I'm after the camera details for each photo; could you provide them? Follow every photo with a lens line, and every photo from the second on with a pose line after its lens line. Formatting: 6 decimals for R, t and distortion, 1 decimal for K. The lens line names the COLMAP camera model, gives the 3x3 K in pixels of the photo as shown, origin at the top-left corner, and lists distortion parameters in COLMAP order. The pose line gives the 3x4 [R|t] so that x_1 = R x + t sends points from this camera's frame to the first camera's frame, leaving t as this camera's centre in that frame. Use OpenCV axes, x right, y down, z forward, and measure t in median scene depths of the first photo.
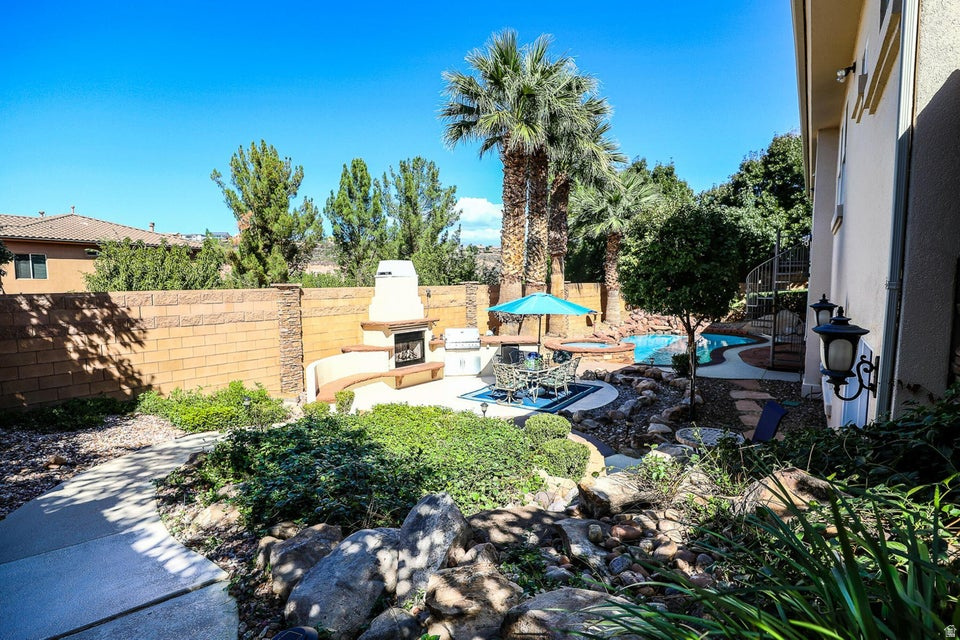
lens RADIAL K [[464.8, 0, 485.9], [0, 464.8, 323.5], [0, 0, 1]] dist [-0.044574, 0.011783]
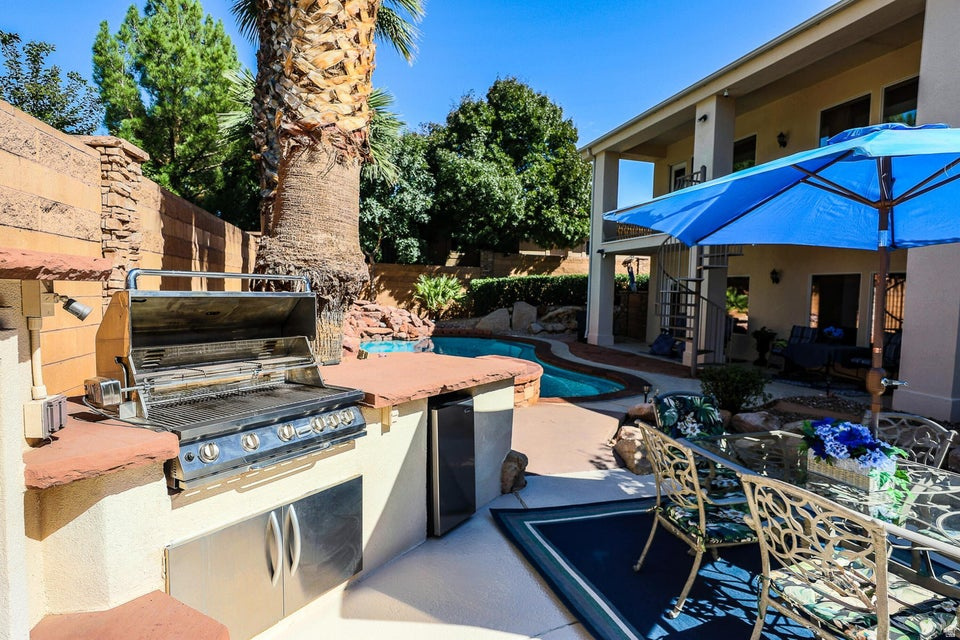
lens RADIAL K [[528.6, 0, 484.0], [0, 528.6, 320.0], [0, 0, 1]] dist [-0.035526, 0.012028]
pose [[0.631308, -0.020106, 0.775271, -0.133541], [0.039831, 0.999185, -0.006521, 0.009306], [-0.774509, 0.034996, 0.631595, 0.759151]]
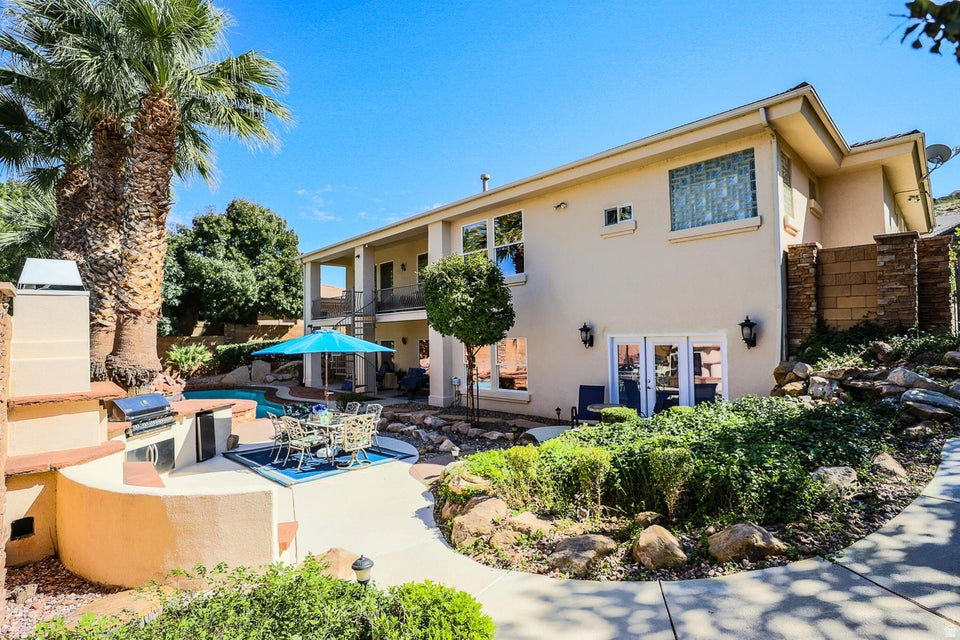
lens RADIAL K [[464.8, 0, 482.2], [0, 464.8, 320.5], [0, 0, 1]] dist [-0.044574, 0.011783]
pose [[0.188278, 0.035927, 0.981458, -0.487777], [0.107578, 0.992563, -0.056970, -0.004835], [-0.976206, 0.116309, 0.183013, 0.438845]]
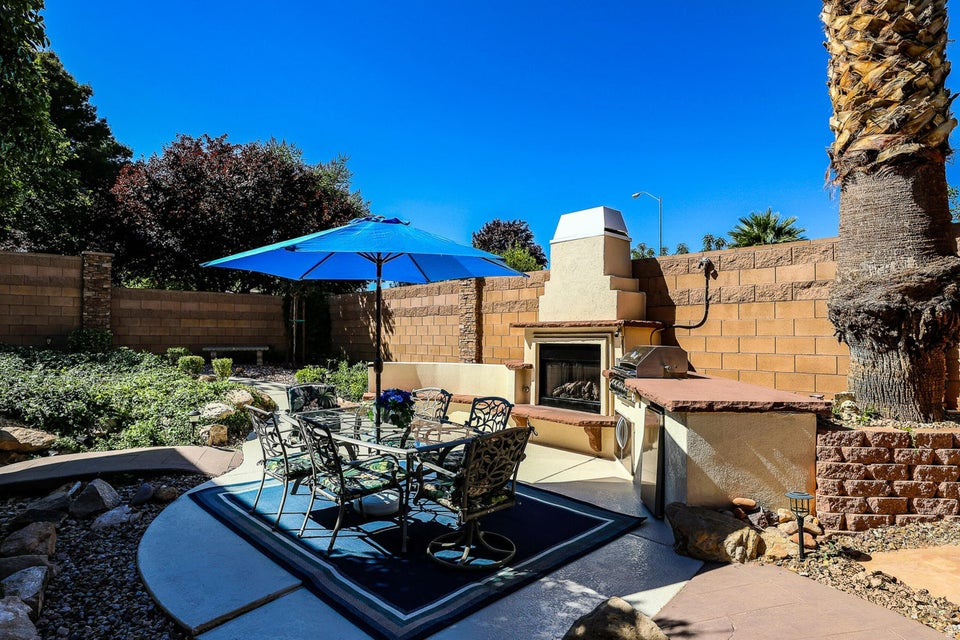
lens RADIAL K [[528.6, 0, 480.4], [0, 528.6, 325.0], [0, 0, 1]] dist [-0.035526, 0.012028]
pose [[-0.205729, -0.015808, -0.978481, 0.376632], [-0.092175, 0.995737, 0.003293, 0.003510], [0.974258, 0.090869, -0.206310, 0.888551]]
